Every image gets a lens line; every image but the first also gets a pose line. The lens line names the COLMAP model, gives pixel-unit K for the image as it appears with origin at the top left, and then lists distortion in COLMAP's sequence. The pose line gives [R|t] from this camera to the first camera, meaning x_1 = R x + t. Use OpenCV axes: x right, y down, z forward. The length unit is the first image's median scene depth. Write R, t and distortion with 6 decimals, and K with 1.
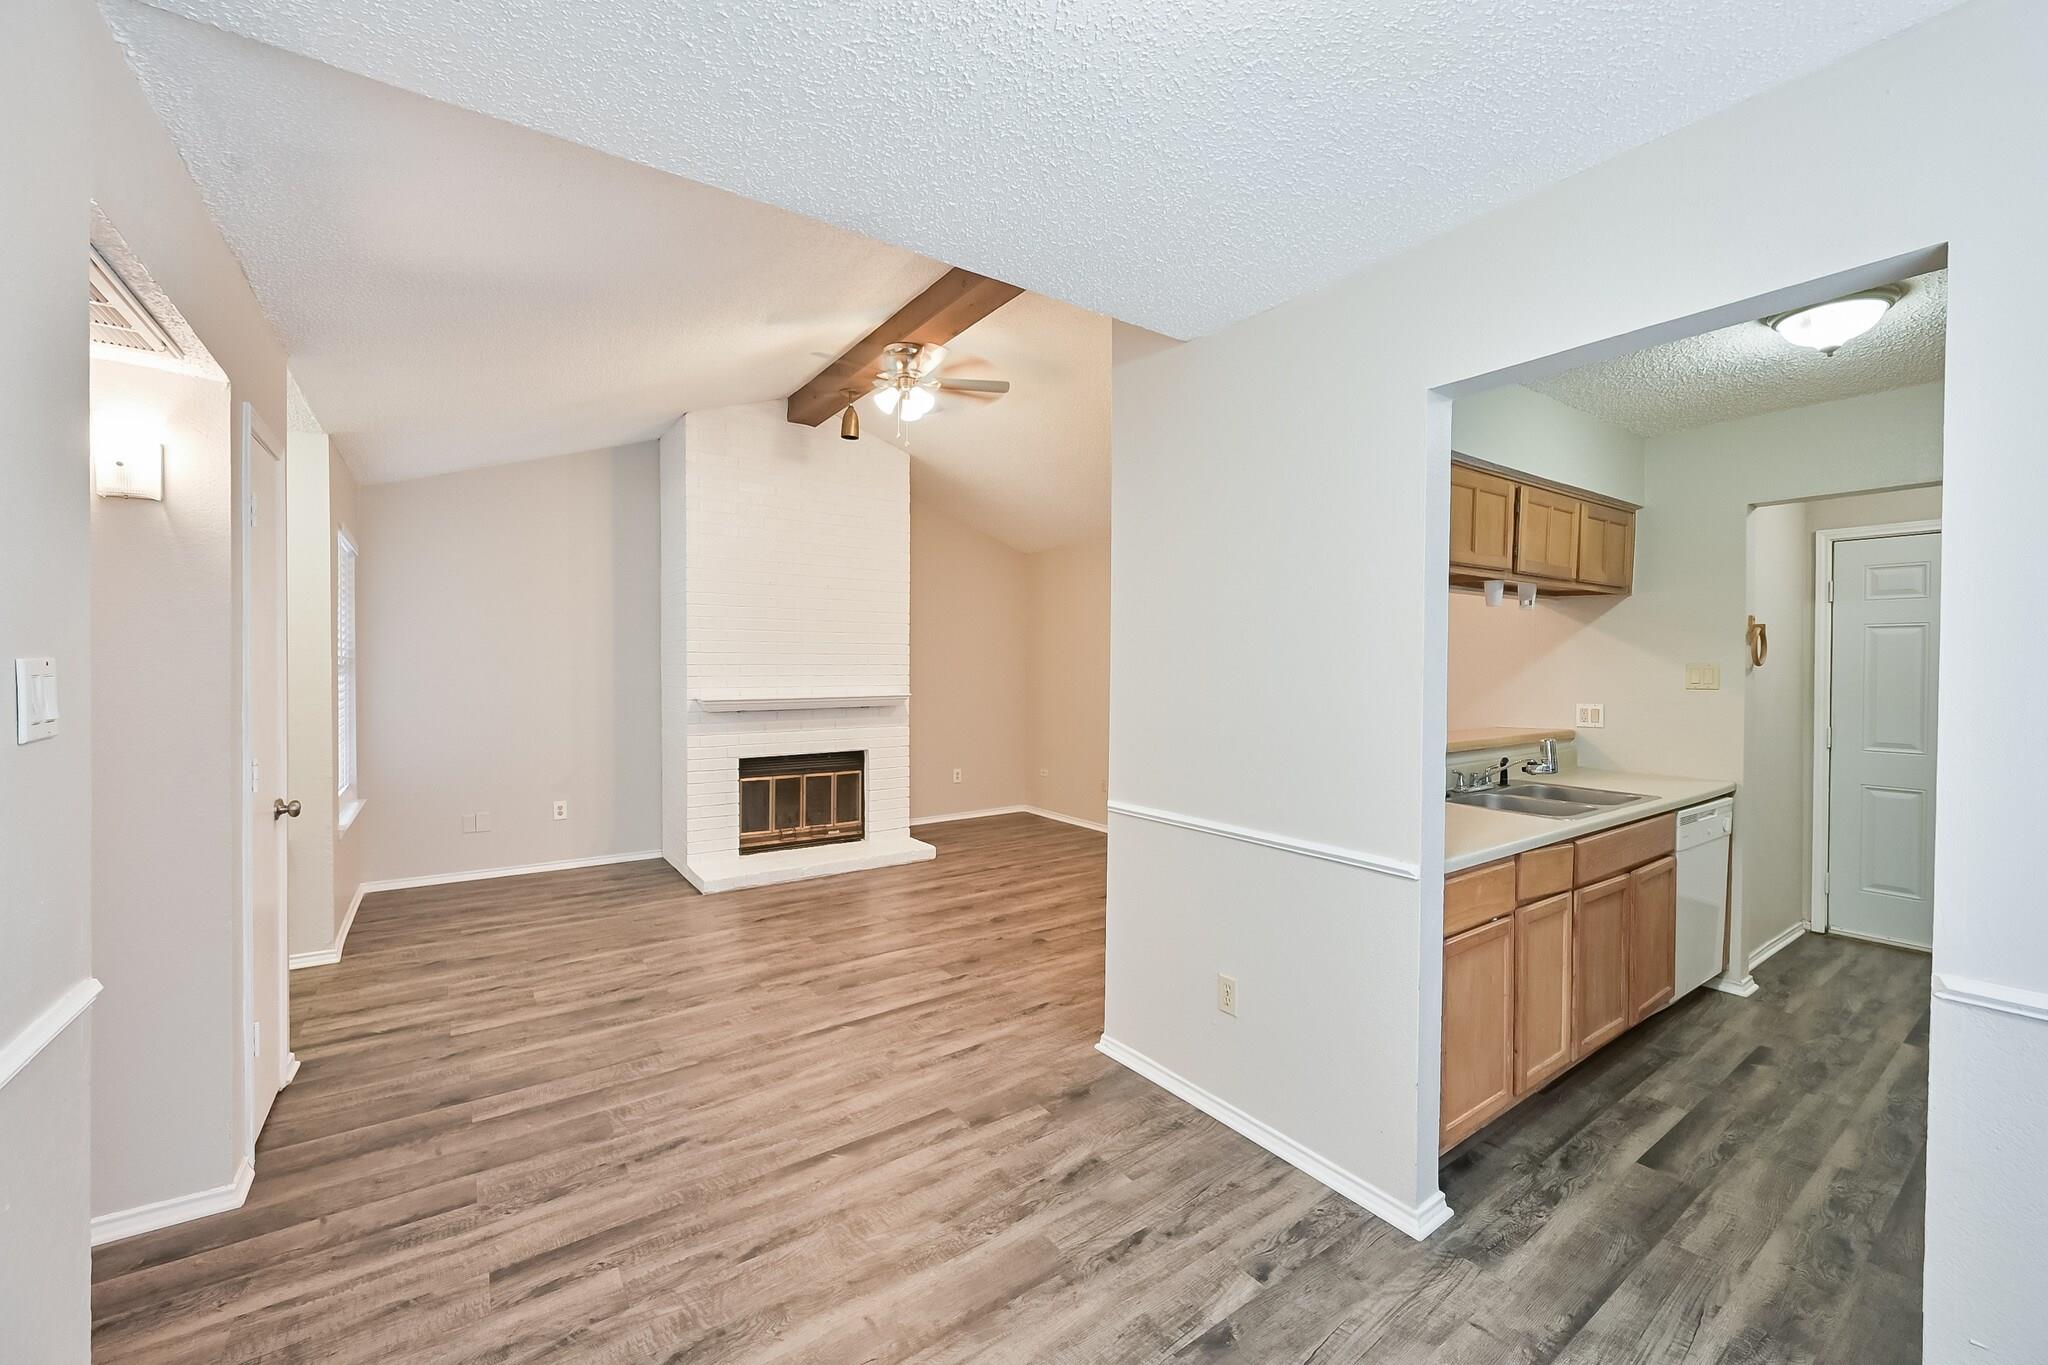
lens RADIAL K [[810.1, 0, 1024.0], [0, 810.1, 682.5], [0, 0, 1]] dist [0.000427, 0.000512]
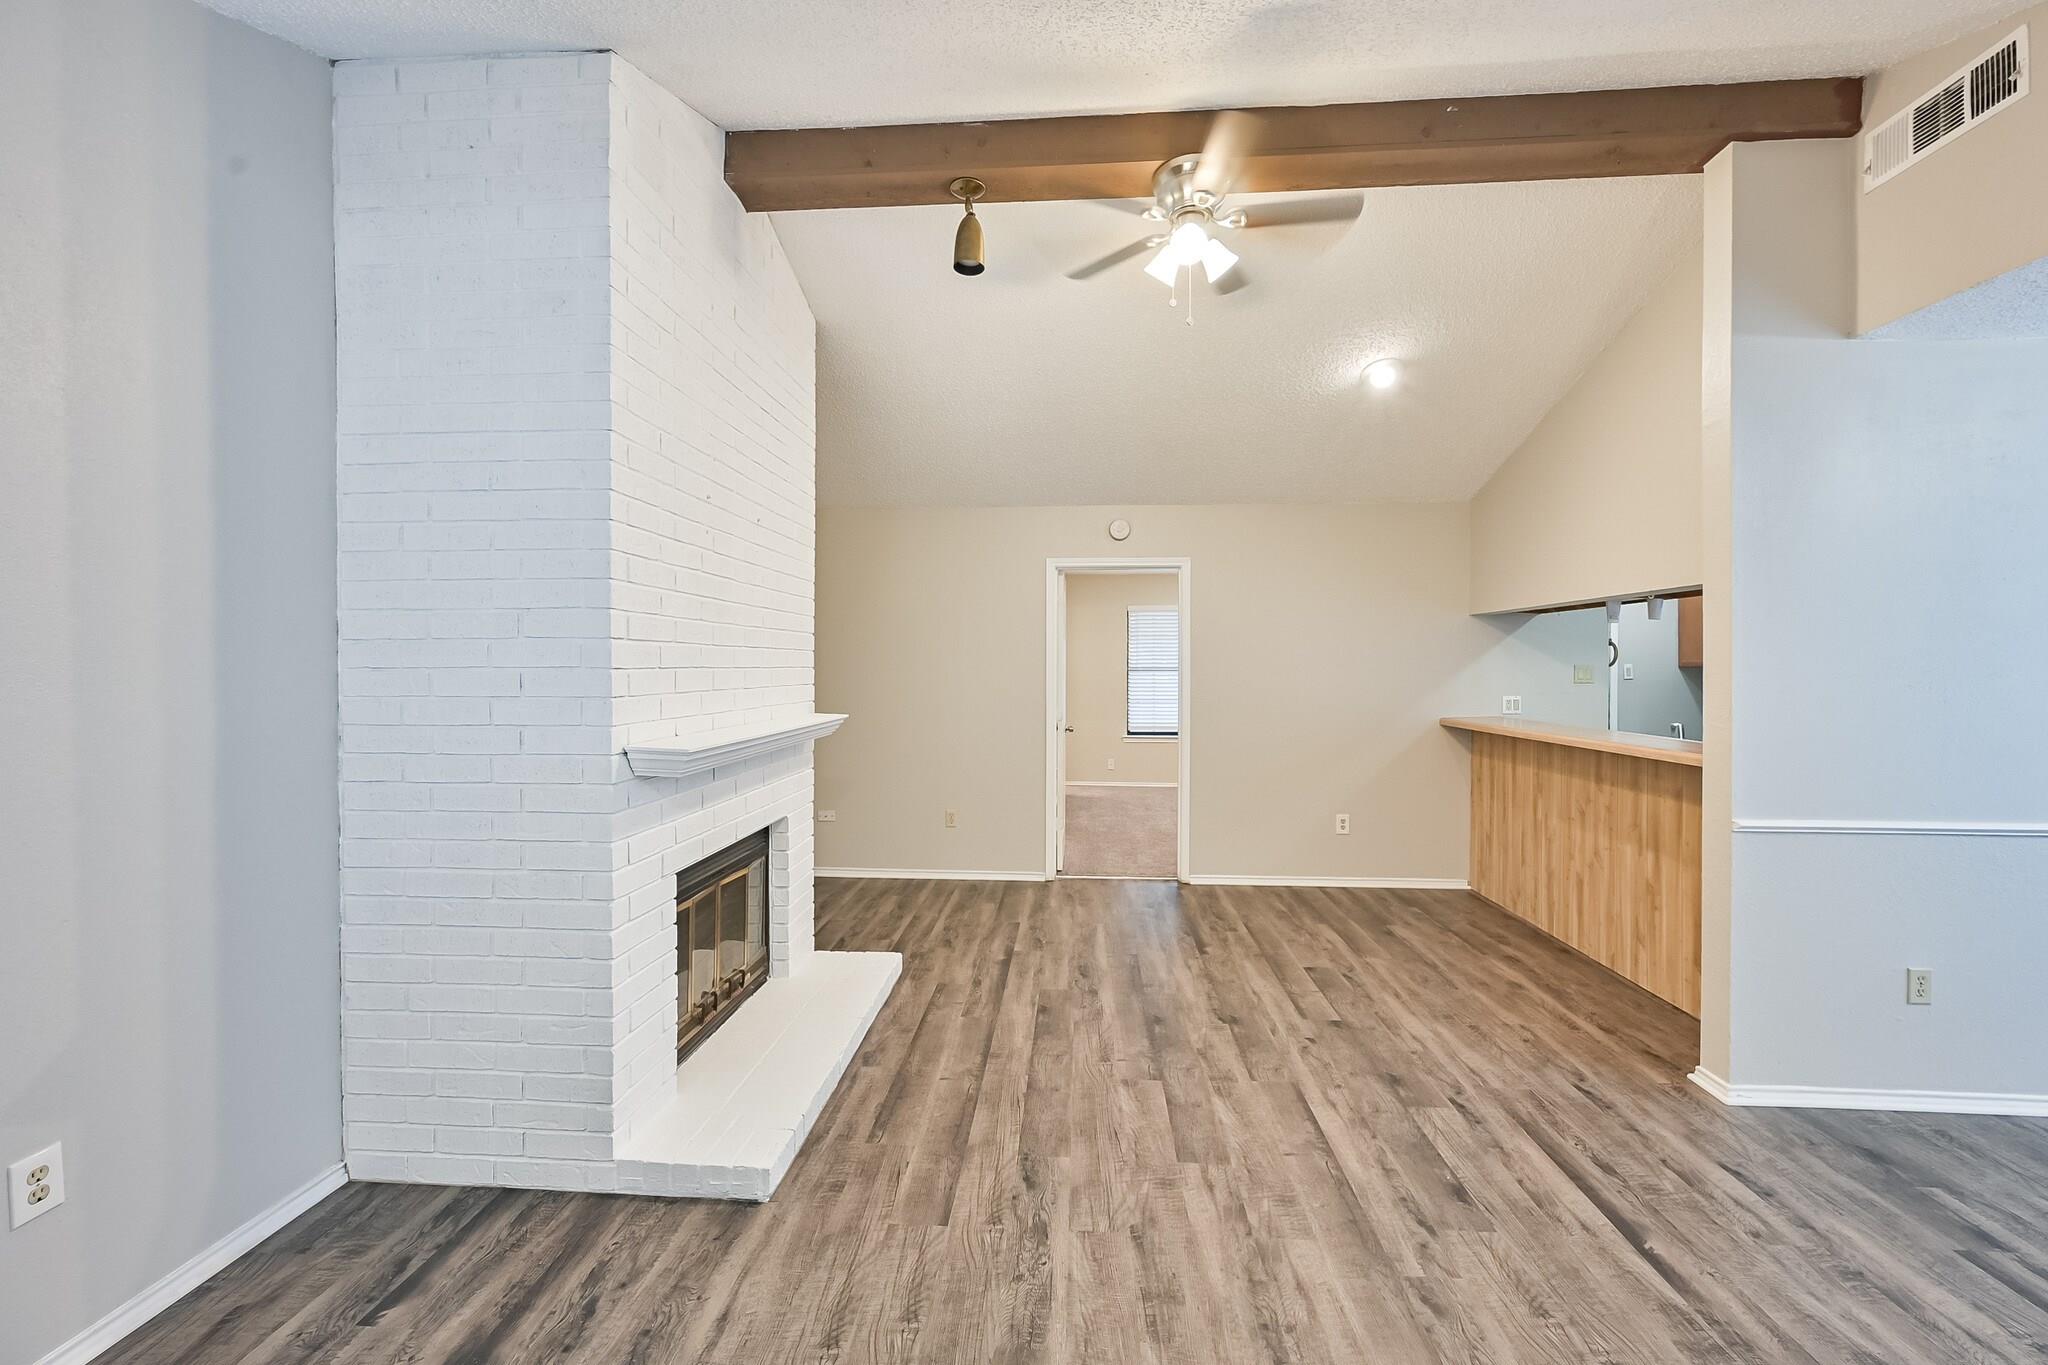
lens RADIAL K [[813.4, 0, 1024.7], [0, 813.4, 686.5], [0, 0, 1]] dist [0.000652, 0.000318]
pose [[0.633703, -0.020509, 0.773305, -0.797616], [0.018320, 0.999766, 0.011503, -0.018254], [-0.773360, 0.006877, 0.633930, 0.770971]]
